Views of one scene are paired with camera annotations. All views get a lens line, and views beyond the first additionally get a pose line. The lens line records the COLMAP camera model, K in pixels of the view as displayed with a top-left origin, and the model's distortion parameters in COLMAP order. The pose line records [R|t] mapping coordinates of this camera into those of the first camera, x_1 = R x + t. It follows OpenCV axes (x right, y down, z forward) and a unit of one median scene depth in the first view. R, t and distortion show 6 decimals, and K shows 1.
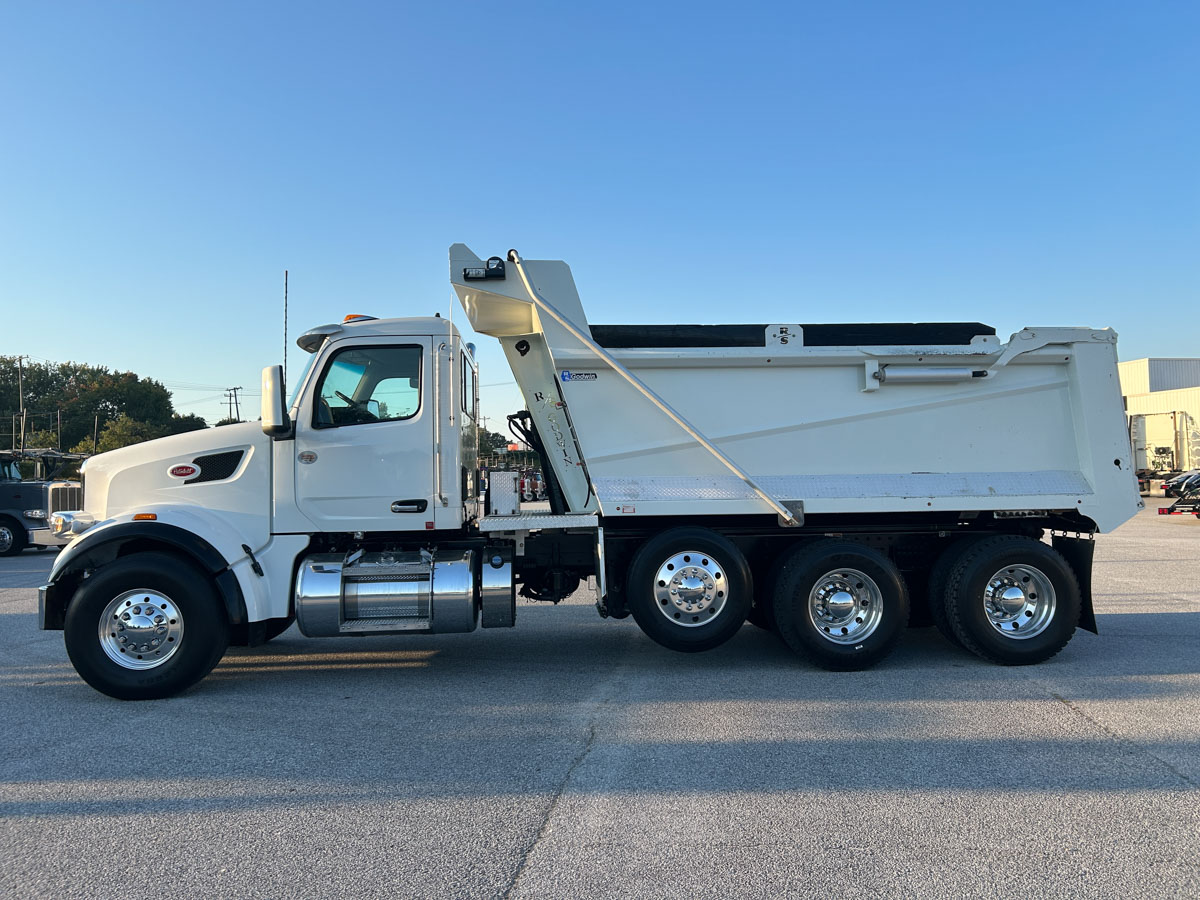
lens RADIAL K [[904.6, 0, 597.9], [0, 904.6, 445.3], [0, 0, 1]] dist [0.057851, -0.063332]
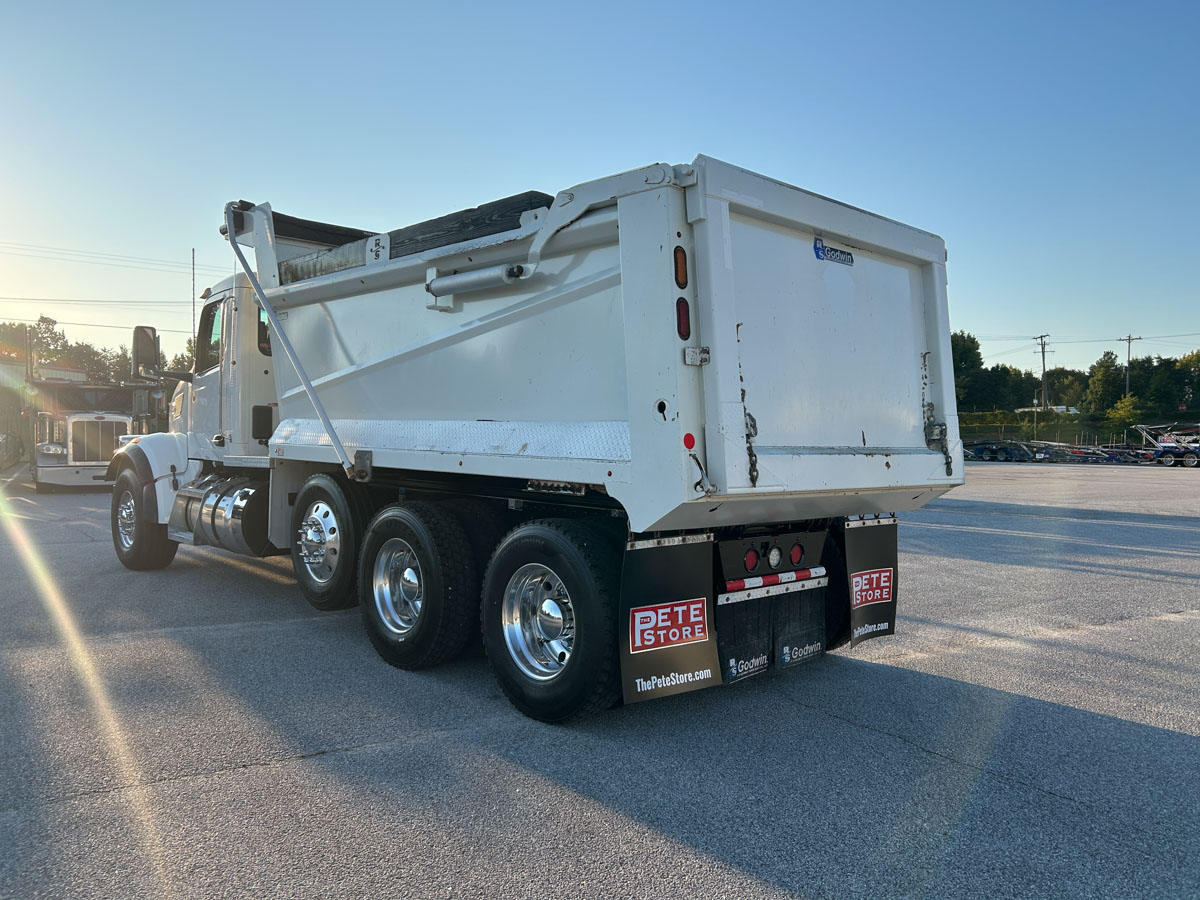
lens RADIAL K [[904.6, 0, 606.1], [0, 904.6, 443.2], [0, 0, 1]] dist [0.057851, -0.063332]
pose [[0.633746, 0.037914, -0.772612, 0.969967], [0.001377, 0.998741, 0.050139, 0.012991], [0.773540, -0.032839, 0.632896, 0.630905]]
